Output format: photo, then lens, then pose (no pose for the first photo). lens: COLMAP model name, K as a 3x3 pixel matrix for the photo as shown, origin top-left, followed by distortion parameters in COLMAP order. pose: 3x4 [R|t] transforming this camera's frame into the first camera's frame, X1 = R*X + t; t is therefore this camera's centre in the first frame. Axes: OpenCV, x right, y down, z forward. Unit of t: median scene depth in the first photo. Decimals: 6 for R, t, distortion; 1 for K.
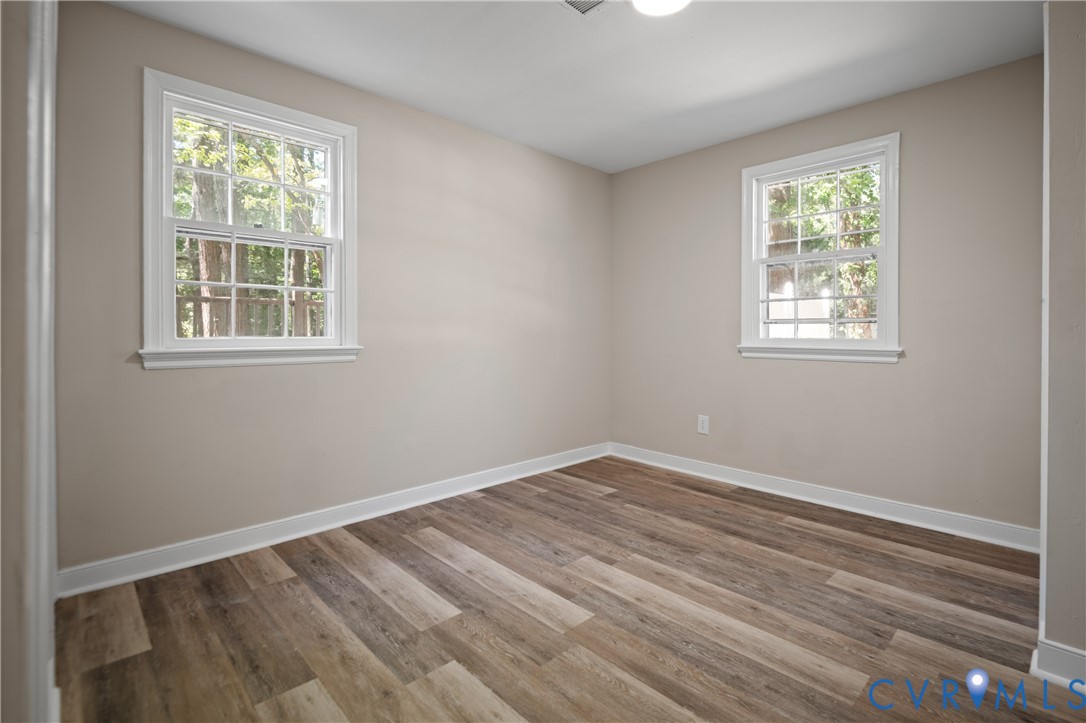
lens RADIAL K [[509.7, 0, 564.8], [0, 509.7, 330.7], [0, 0, 1]] dist [0.002757, -0.006839]
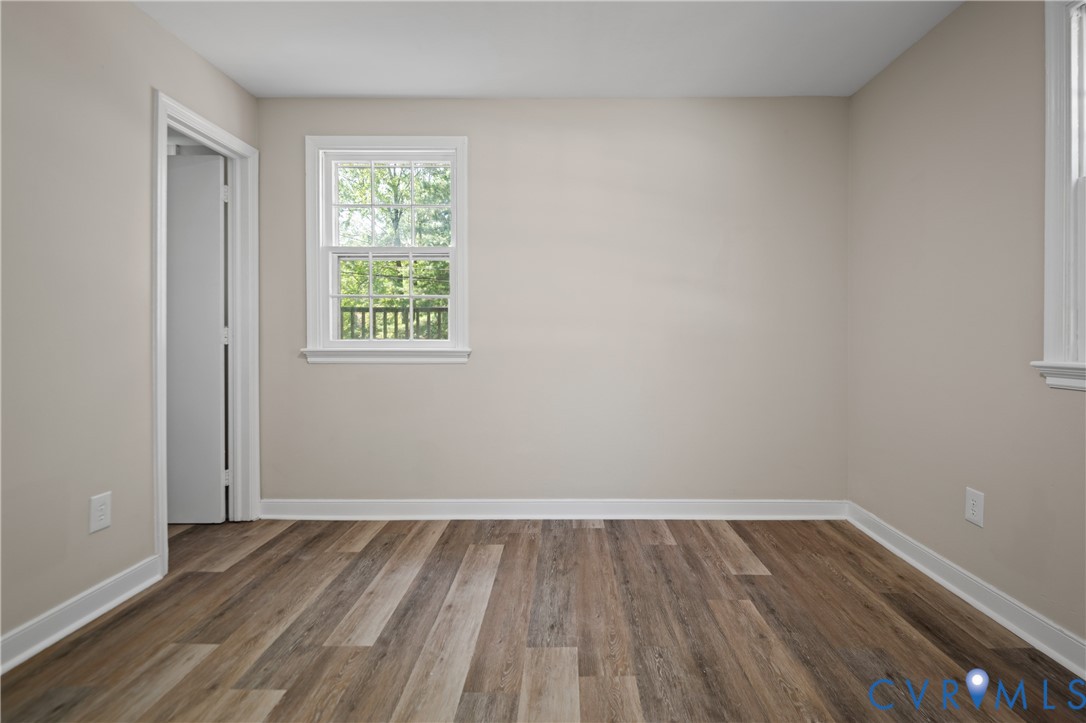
lens RADIAL K [[509.7, 0, 553.7], [0, 509.7, 333.9], [0, 0, 1]] dist [0.002757, -0.006839]
pose [[0.702213, -0.002205, -0.711963, 0.503266], [0.002981, 0.999996, -0.000157, 0.000724], [0.711960, -0.002012, 0.702217, 0.449767]]
